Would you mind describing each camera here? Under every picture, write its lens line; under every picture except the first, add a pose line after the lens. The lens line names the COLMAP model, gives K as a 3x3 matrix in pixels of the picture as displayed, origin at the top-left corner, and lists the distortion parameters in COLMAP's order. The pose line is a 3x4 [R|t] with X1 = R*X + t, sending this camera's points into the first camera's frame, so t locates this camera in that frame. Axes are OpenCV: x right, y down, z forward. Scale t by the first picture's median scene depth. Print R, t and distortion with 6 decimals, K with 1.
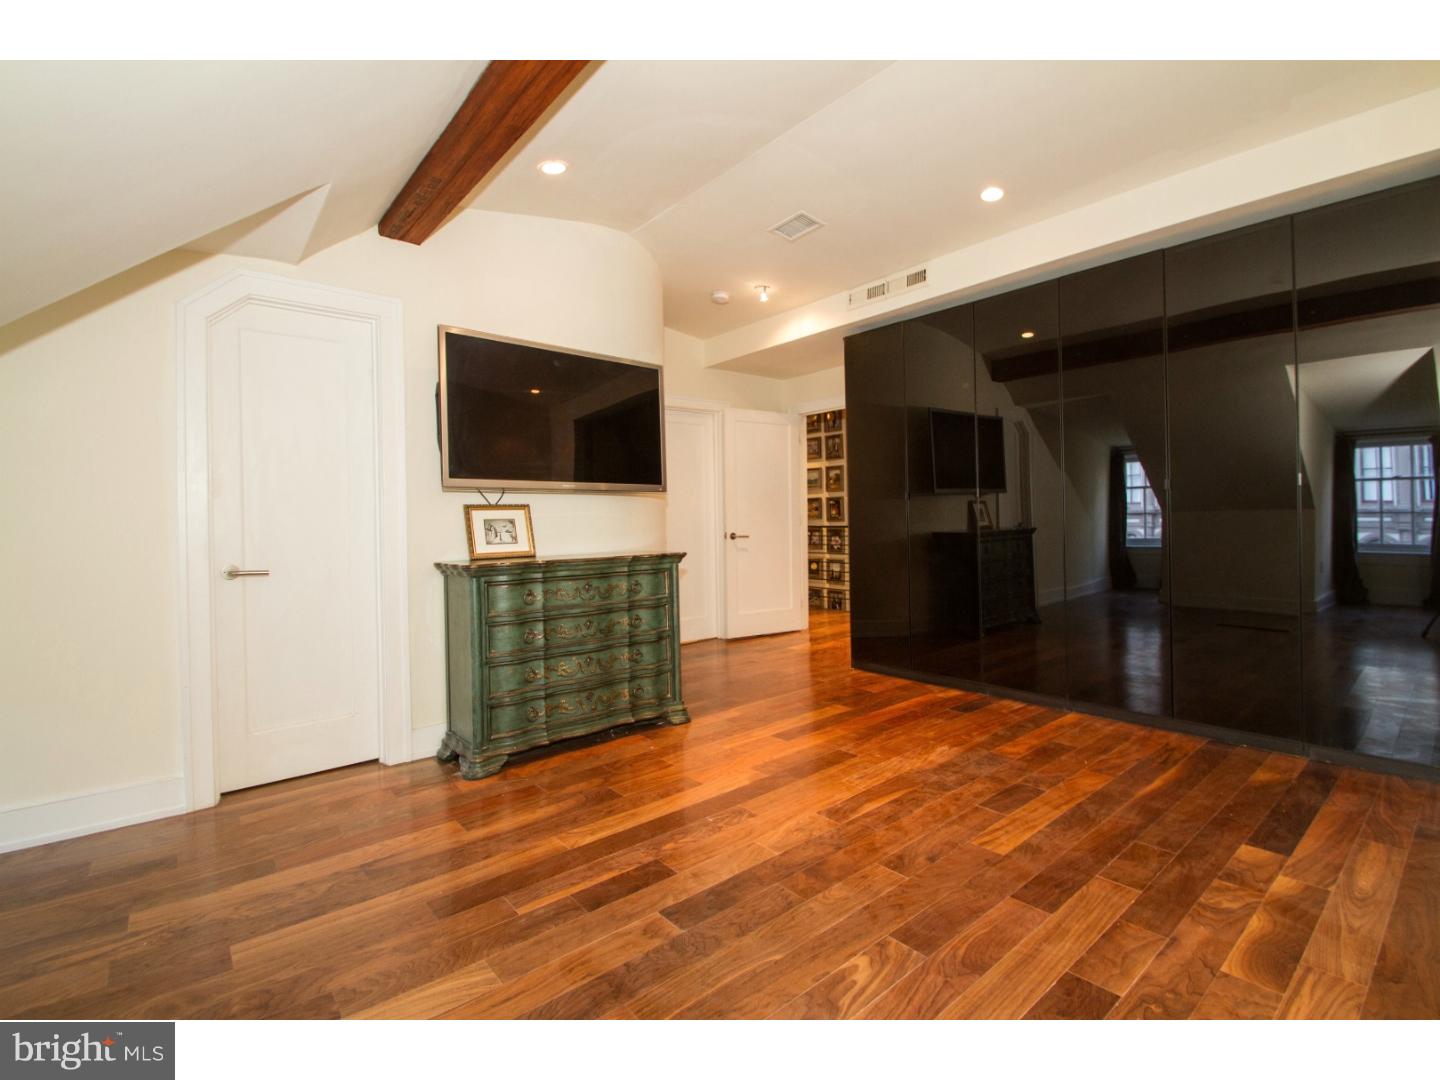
lens RADIAL K [[666.1, 0, 720.6], [0, 666.1, 531.1], [0, 0, 1]] dist [0.000116, -0.000029]
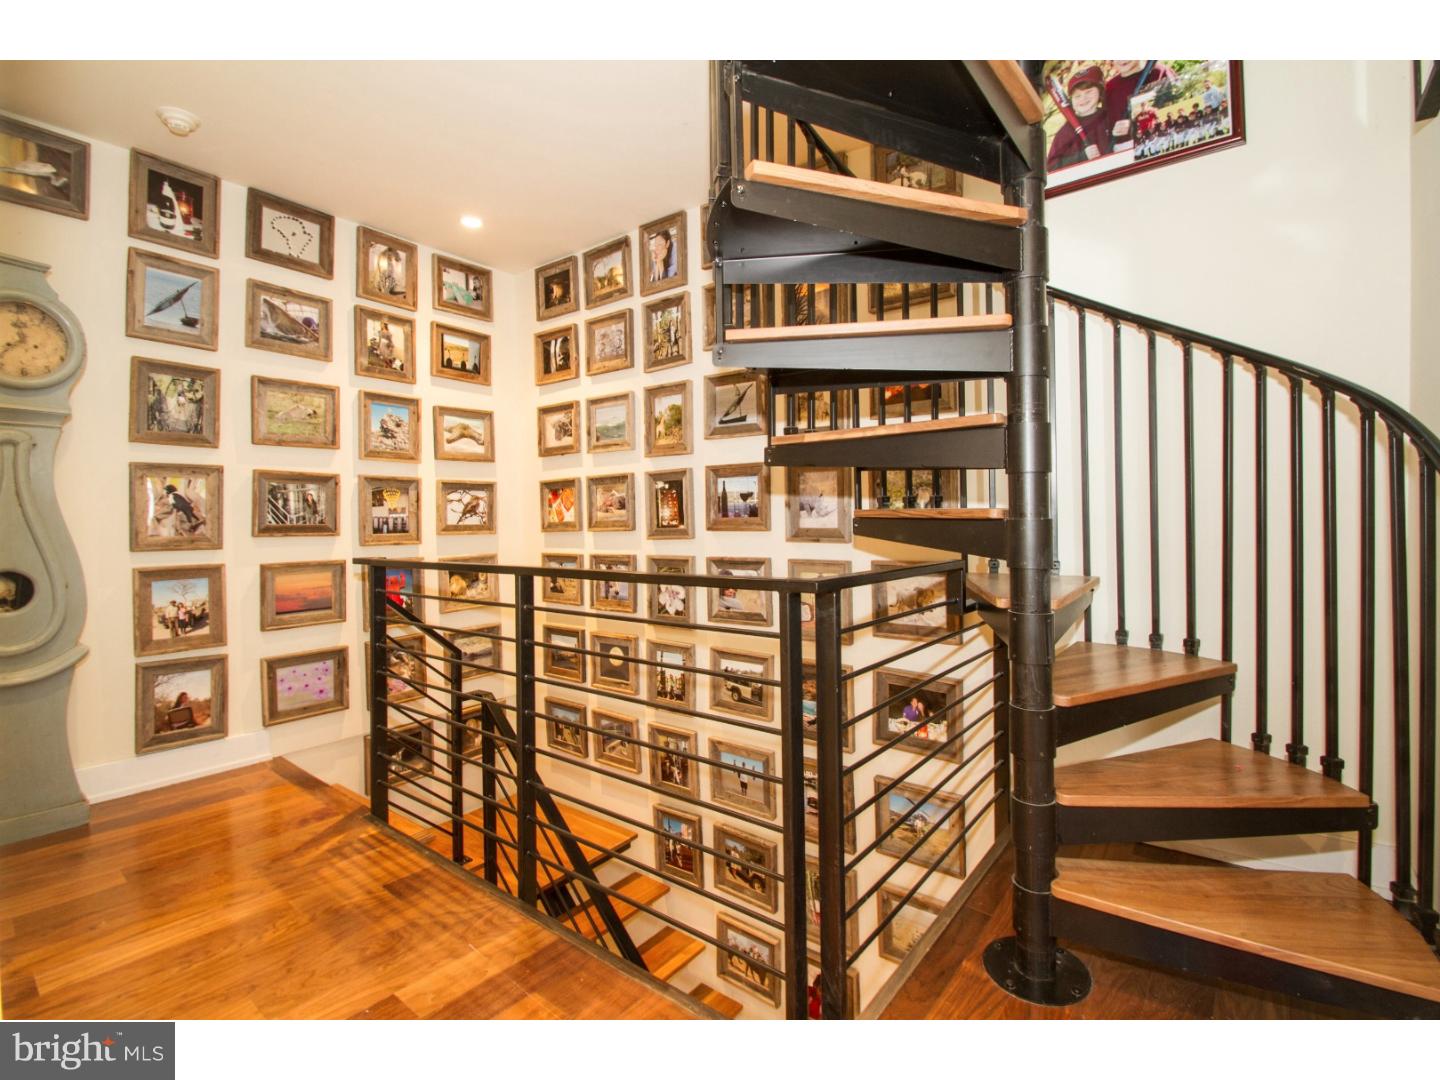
lens RADIAL K [[666.1, 0, 721.3], [0, 666.1, 532.9], [0, 0, 1]] dist [0.000116, -0.000029]
pose [[0.978484, -0.000831, 0.206319, 0.131586], [0.003942, 0.999885, -0.014668, -0.012567], [-0.206283, 0.015165, 0.978375, 0.675985]]
